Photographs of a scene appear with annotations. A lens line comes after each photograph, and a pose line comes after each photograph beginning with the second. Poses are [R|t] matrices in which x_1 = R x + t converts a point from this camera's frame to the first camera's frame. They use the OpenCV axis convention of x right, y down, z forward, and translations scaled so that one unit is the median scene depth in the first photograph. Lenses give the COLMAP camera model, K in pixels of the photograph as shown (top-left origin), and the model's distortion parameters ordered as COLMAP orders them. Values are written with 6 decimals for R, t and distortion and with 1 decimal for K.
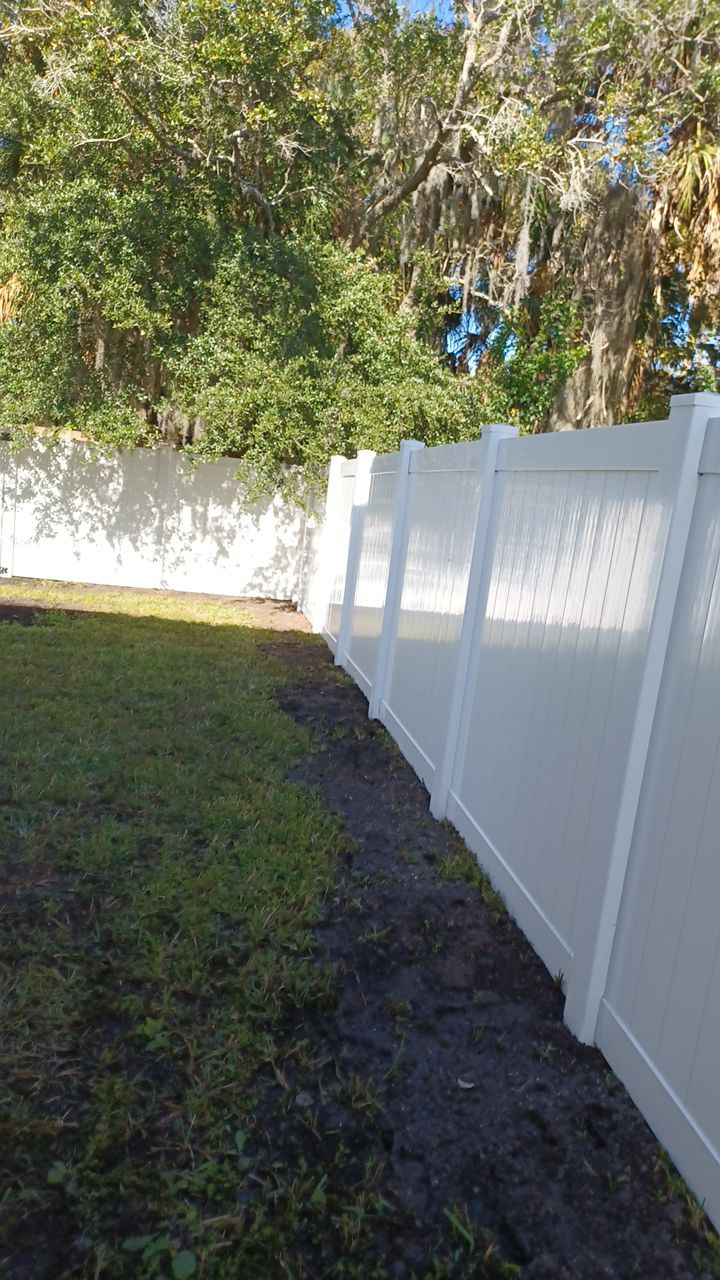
lens RADIAL K [[944.5, 0, 363.3], [0, 944.5, 637.8], [0, 0, 1]] dist [0.033805, -0.017918]
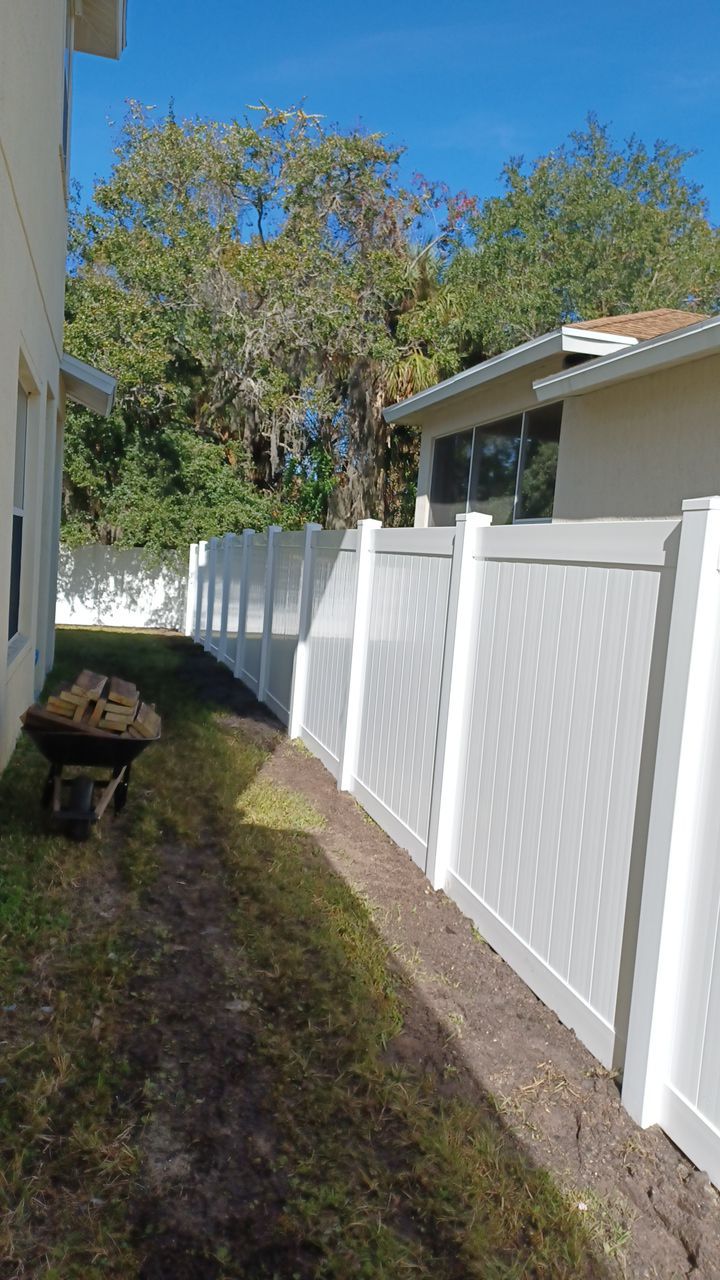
lens RADIAL K [[944.5, 0, 358.2], [0, 944.5, 670.4], [0, 0, 1]] dist [0.033805, -0.017918]
pose [[0.993298, -0.052371, 0.103037, 0.089282], [0.058040, 0.996916, -0.052813, 0.179401], [-0.099954, 0.058439, 0.993274, -0.901718]]
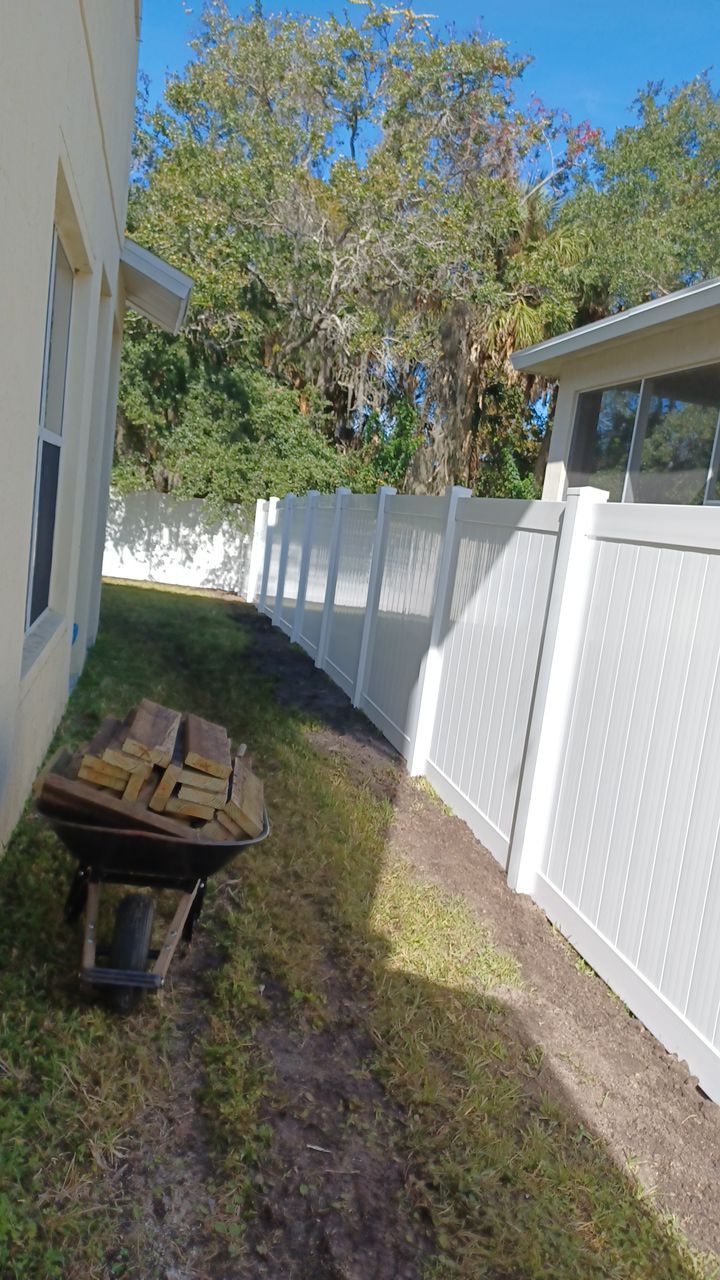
lens RADIAL K [[944.5, 0, 451.3], [0, 944.5, 702.0], [0, 0, 1]] dist [0.033805, -0.017918]
pose [[0.988797, 0.004300, 0.149204, 0.058213], [-0.006566, 0.999870, 0.014702, 0.147029], [-0.149122, -0.015517, 0.988697, -0.751997]]
